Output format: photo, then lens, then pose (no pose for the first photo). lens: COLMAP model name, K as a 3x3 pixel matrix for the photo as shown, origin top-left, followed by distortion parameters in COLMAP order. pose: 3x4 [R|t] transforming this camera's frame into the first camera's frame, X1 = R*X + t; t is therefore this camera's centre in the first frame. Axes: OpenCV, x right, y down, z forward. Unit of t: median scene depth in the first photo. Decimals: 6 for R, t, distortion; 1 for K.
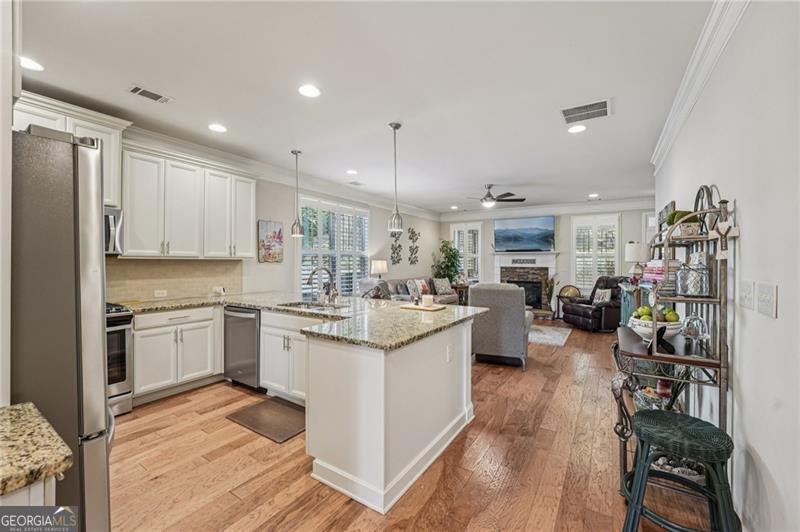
lens RADIAL K [[326.8, 0, 401.2], [0, 326.8, 261.8], [0, 0, 1]] dist [-0.014900, 0.000100]
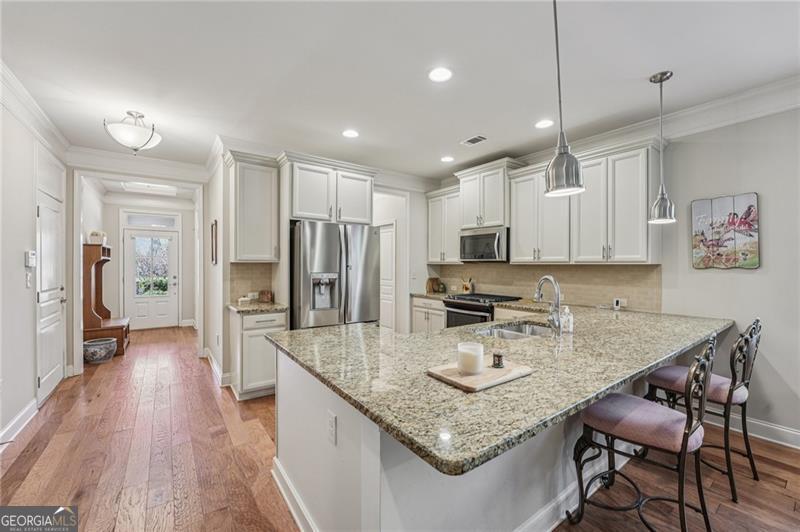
lens RADIAL K [[323.8, 0, 398.1], [0, 323.8, 266.2], [0, 0, 1]] dist [-0.015715, 0.000864]
pose [[-0.363629, -0.001928, -0.931542, 0.281327], [-0.005783, 0.999983, 0.000187, 0.000097], [0.931526, 0.005455, -0.363634, 0.588635]]
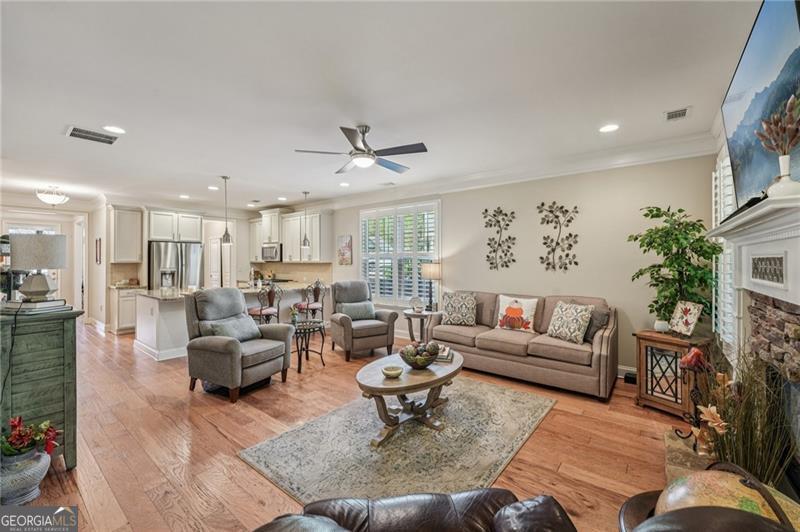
lens RADIAL K [[328.8, 0, 400.9], [0, 328.8, 258.6], [0, 0, 1]] dist [-0.010651, 0.000417]
pose [[-0.095797, -0.010393, -0.995347, 0.884207], [0.001047, 0.999944, -0.010542, -0.007971], [0.995400, -0.002052, -0.095780, 1.207737]]
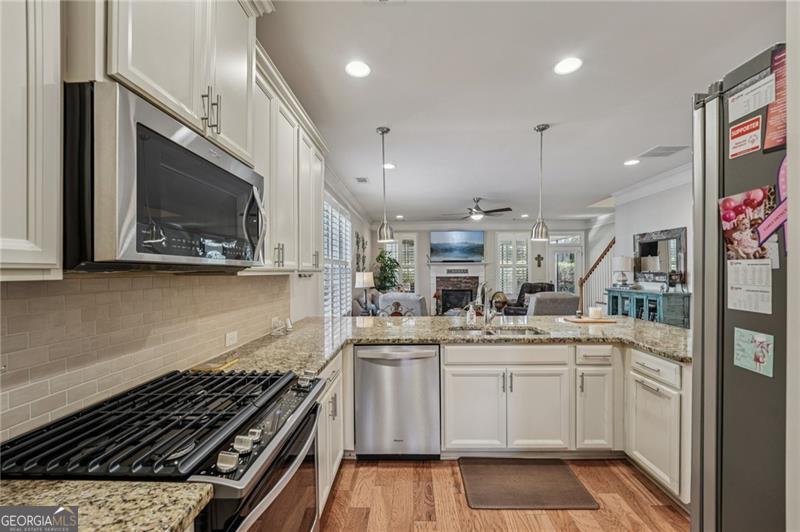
lens RADIAL K [[325.6, 0, 401.9], [0, 325.6, 272.1], [0, 0, 1]] dist [-0.015358, 0.000126]
pose [[0.856781, -0.012392, 0.515531, -0.512384], [0.011668, 0.999921, 0.004643, -0.008903], [-0.515548, 0.002037, 0.856858, 0.253856]]
